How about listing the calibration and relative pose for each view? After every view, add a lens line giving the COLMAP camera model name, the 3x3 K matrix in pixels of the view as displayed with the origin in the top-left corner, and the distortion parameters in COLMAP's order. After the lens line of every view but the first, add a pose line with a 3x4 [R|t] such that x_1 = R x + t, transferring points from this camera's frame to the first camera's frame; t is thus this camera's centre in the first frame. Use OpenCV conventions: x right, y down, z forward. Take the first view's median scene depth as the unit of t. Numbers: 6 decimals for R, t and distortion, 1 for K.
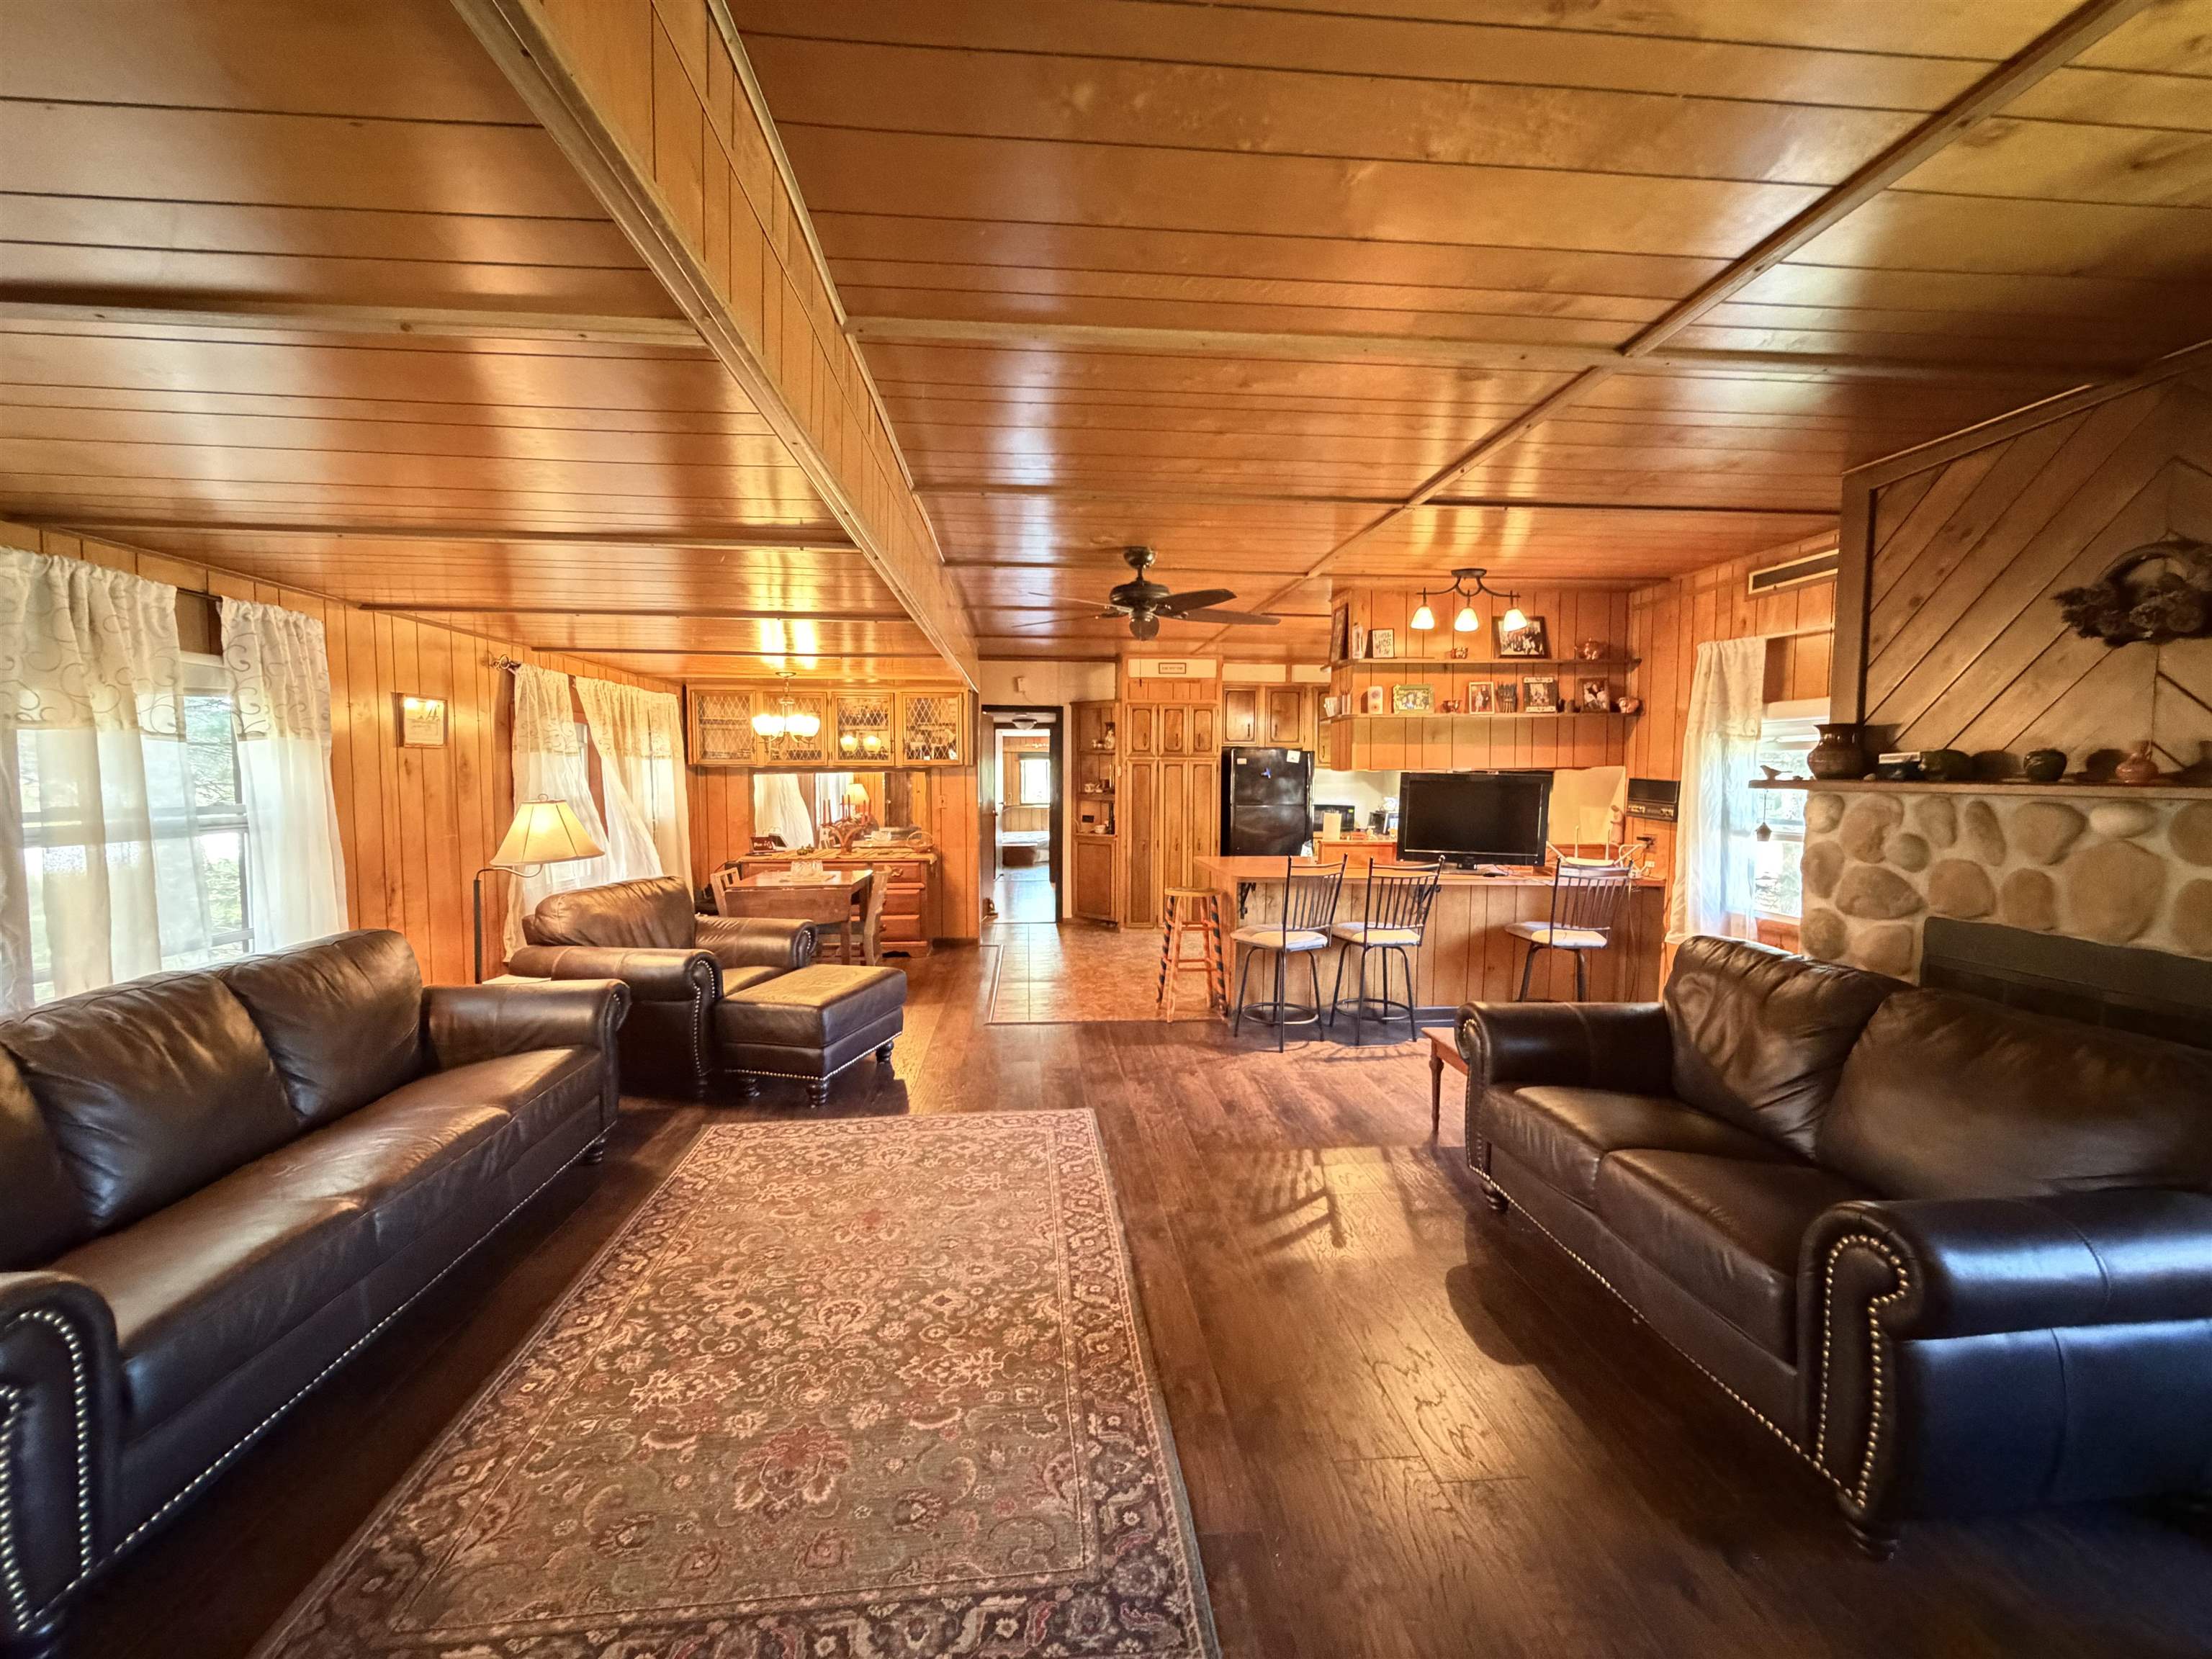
lens RADIAL K [[881.3, 0, 1099.5], [0, 881.3, 830.5], [0, 0, 1]] dist [-0.000394, 0.000106]
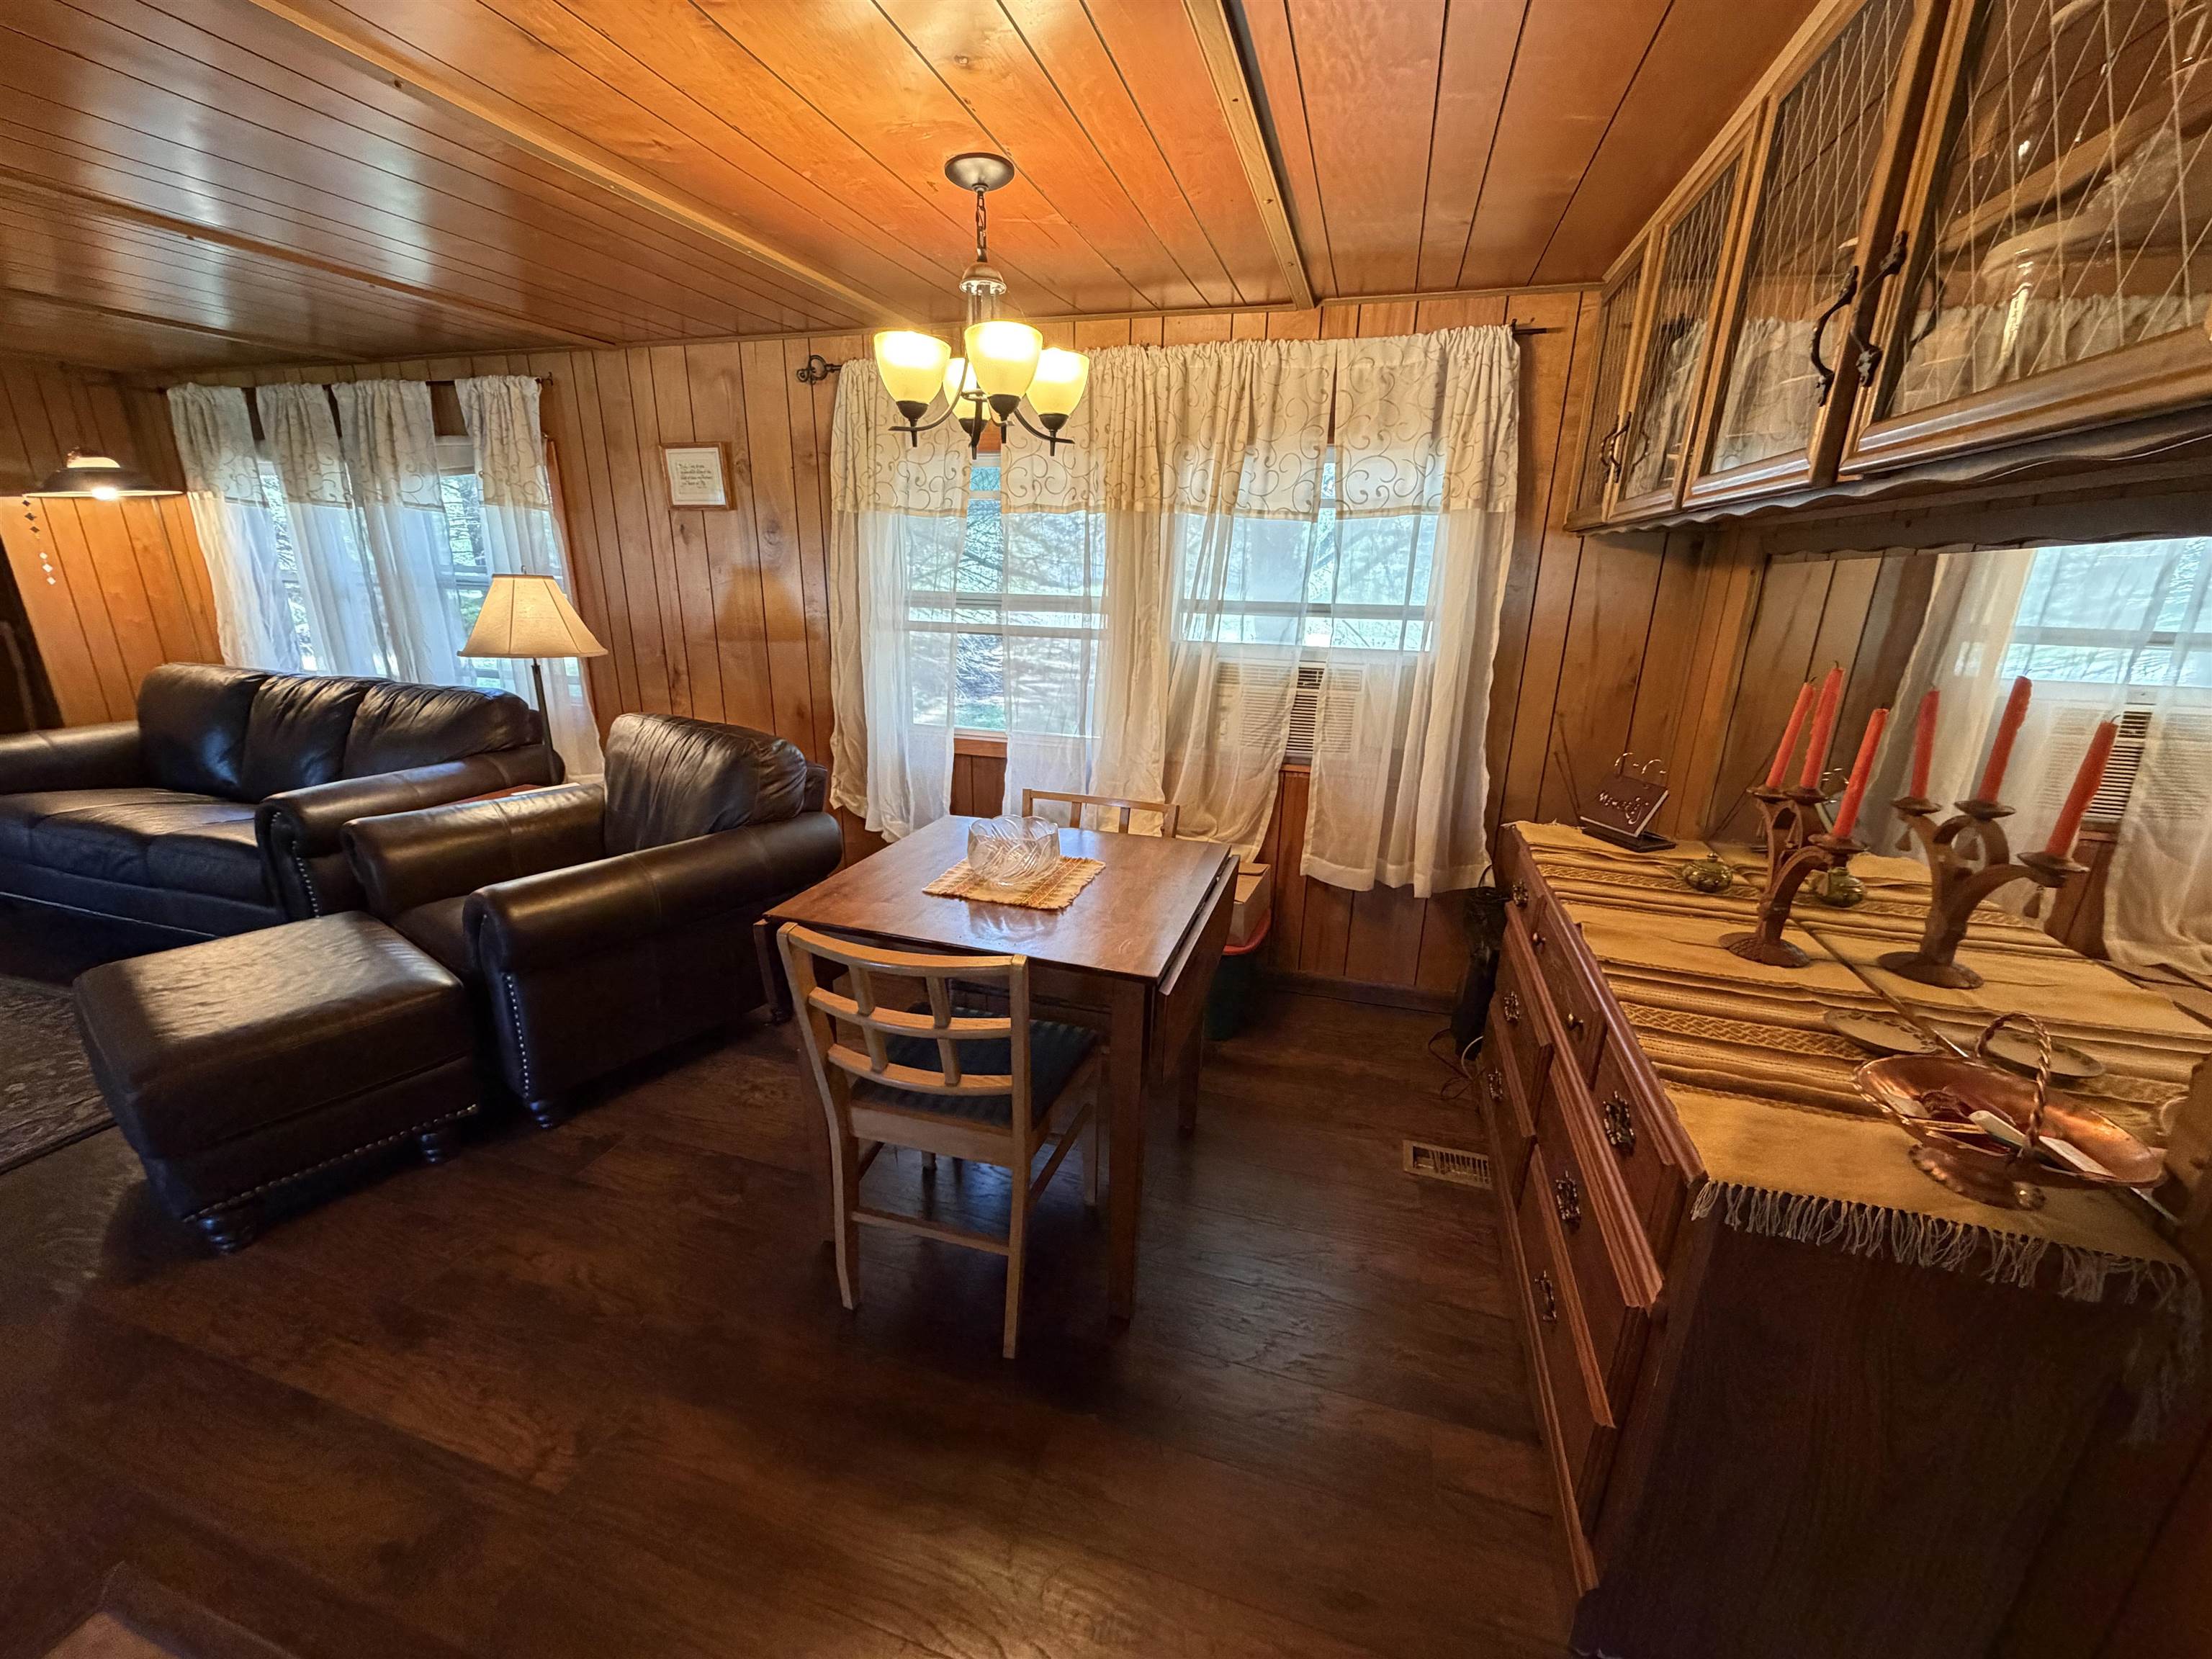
lens RADIAL K [[881.3, 0, 1104.4], [0, 881.3, 829.1], [0, 0, 1]] dist [-0.000394, 0.000106]
pose [[-0.372201, 0.259639, -0.891097, -0.100790], [-0.080787, 0.947370, 0.309779, -0.112713], [0.924630, 0.187289, -0.331637, 1.942367]]
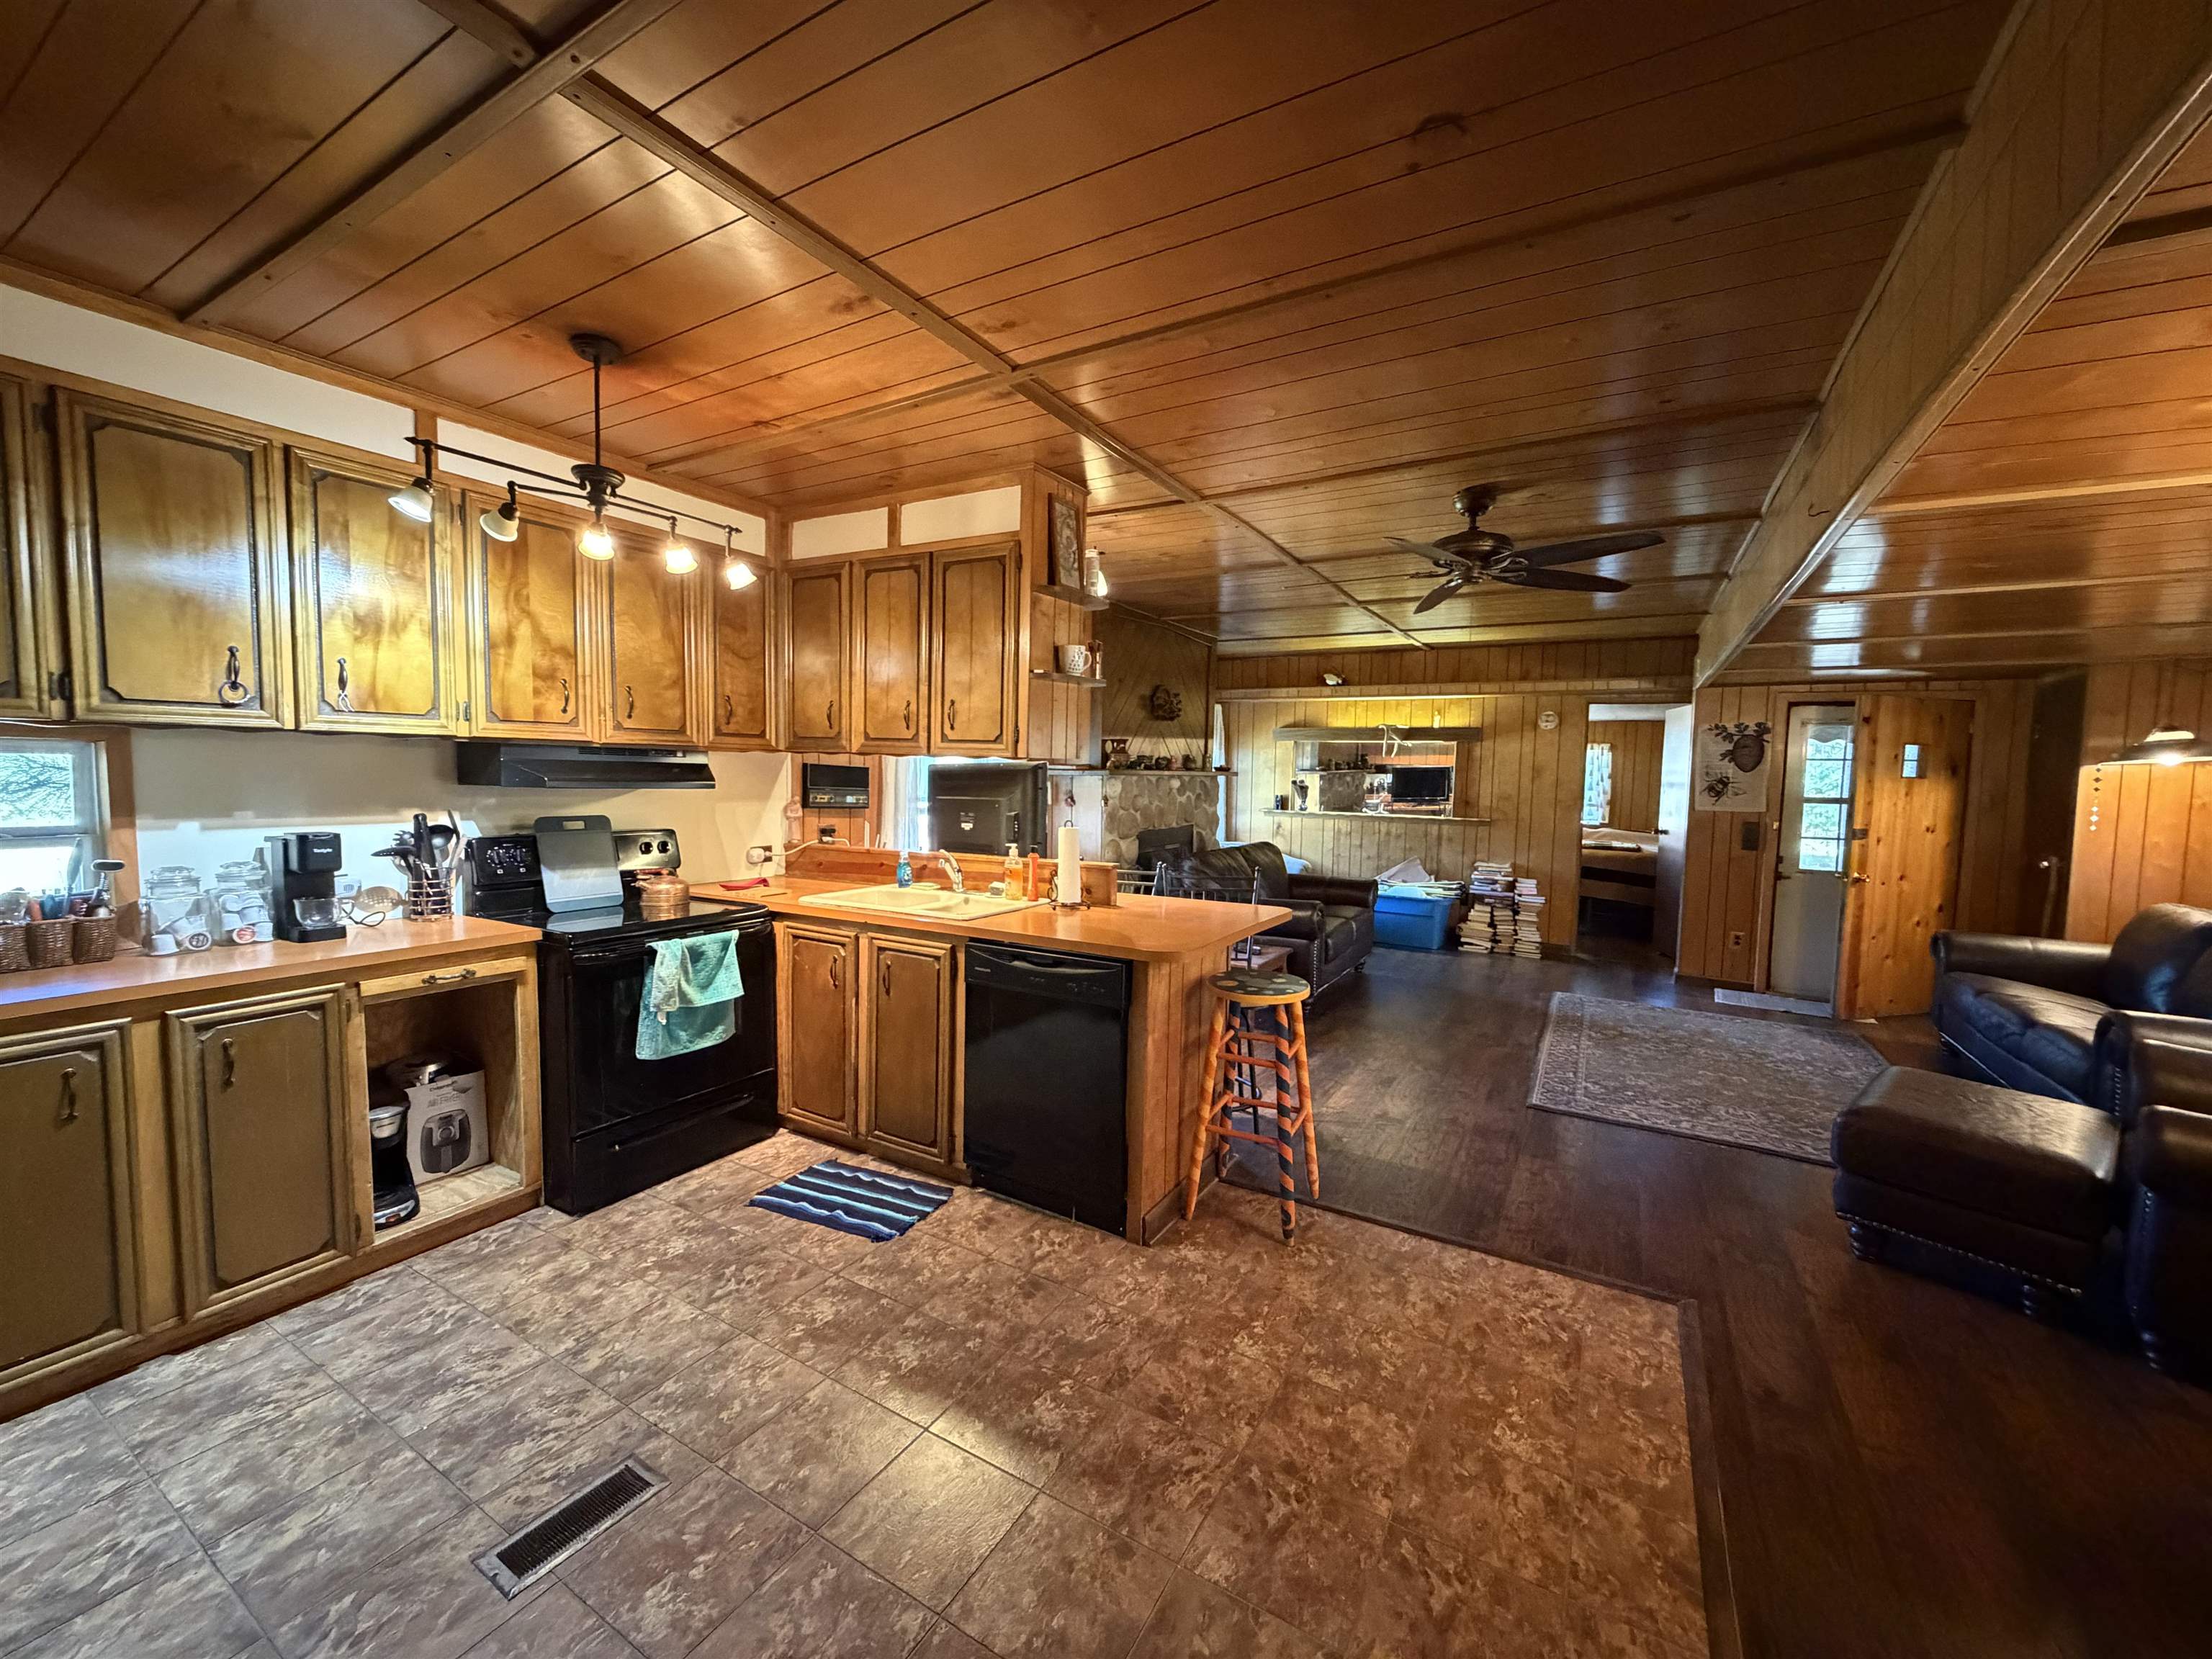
lens RADIAL K [[881.3, 0, 1101.3], [0, 881.3, 827.5], [0, 0, 1]] dist [-0.000394, 0.000106]
pose [[-0.817054, -0.060863, 0.573340, -0.188918], [0.012819, 0.992249, 0.123601, -0.150274], [-0.576419, 0.108338, -0.809941, 2.313719]]
